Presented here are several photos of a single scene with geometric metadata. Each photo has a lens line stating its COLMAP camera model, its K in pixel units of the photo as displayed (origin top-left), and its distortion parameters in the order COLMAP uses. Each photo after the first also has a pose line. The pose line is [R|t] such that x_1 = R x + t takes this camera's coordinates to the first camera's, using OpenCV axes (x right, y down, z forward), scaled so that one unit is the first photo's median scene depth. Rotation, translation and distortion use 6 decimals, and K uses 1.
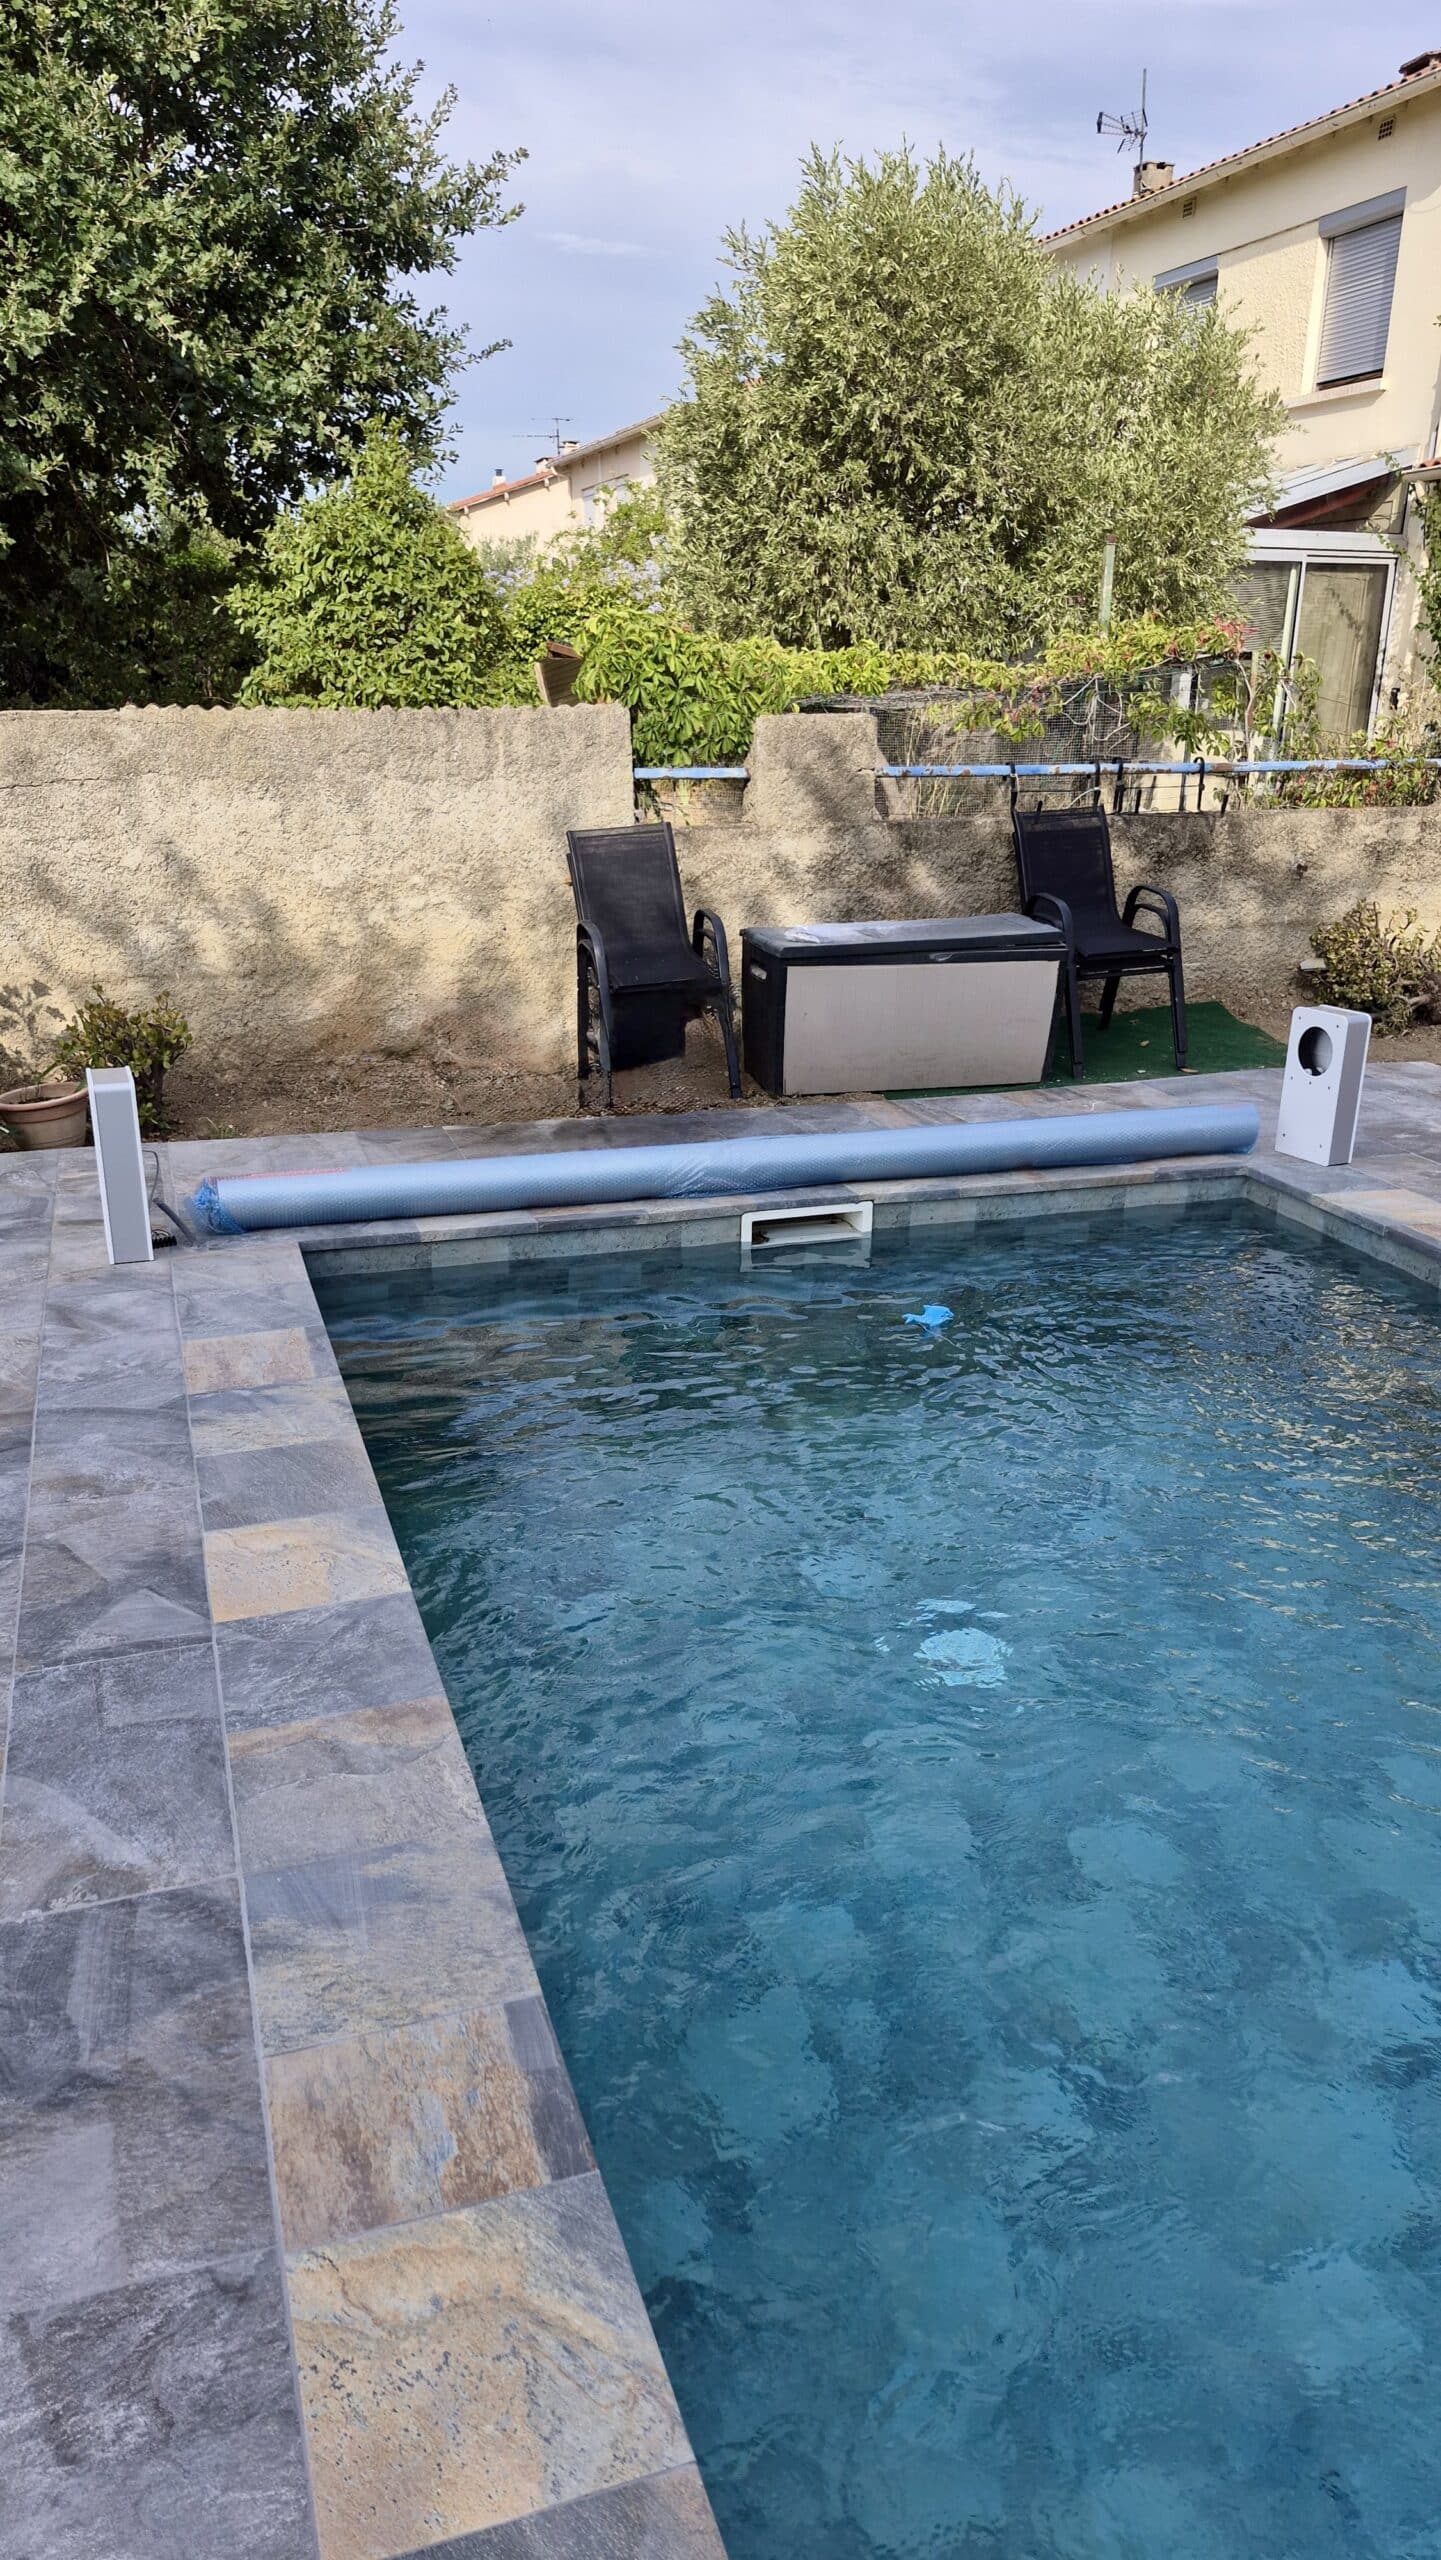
lens RADIAL K [[1781.8, 0, 707.5], [0, 1781.8, 1287.8], [0, 0, 1]] dist [0.018253, -0.006648]
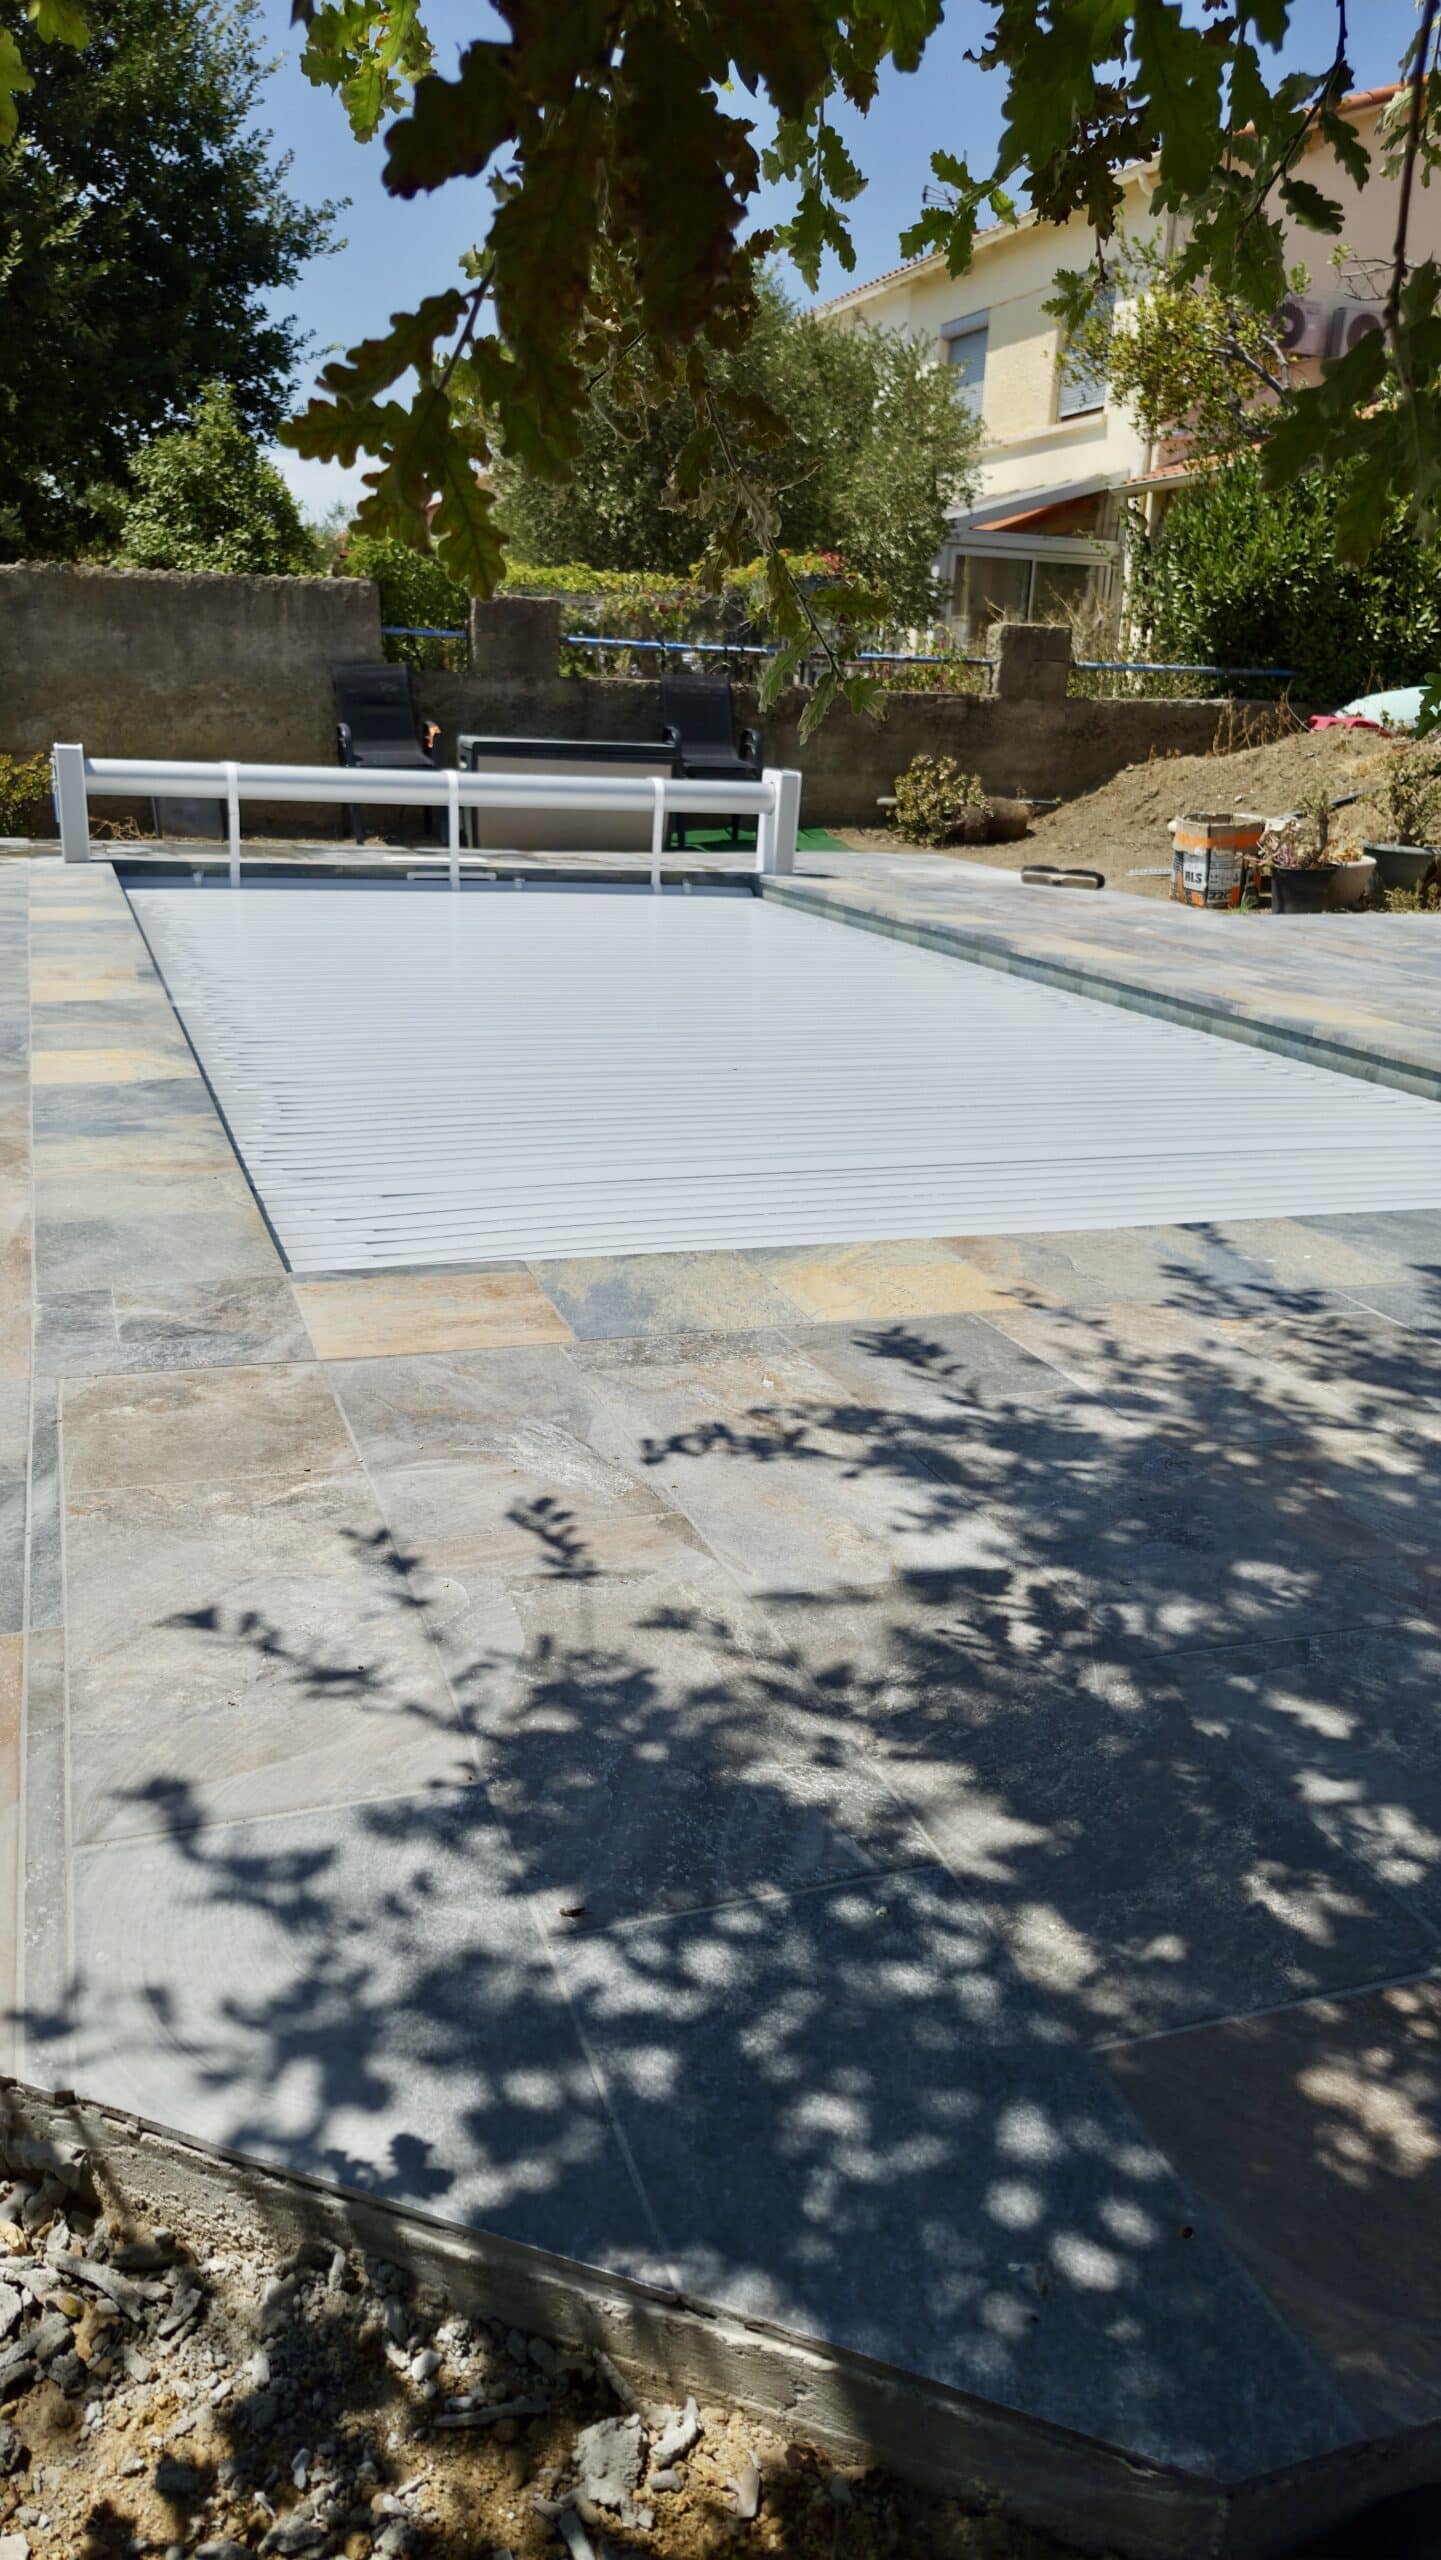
lens RADIAL K [[1781.8, 0, 707.2], [0, 1781.8, 1293.8], [0, 0, 1]] dist [0.018253, -0.006648]
pose [[0.999492, 0.015116, 0.028050, 0.134521], [-0.014492, 0.999646, -0.022325, 0.195947], [-0.028378, 0.021907, 0.999357, -0.306728]]
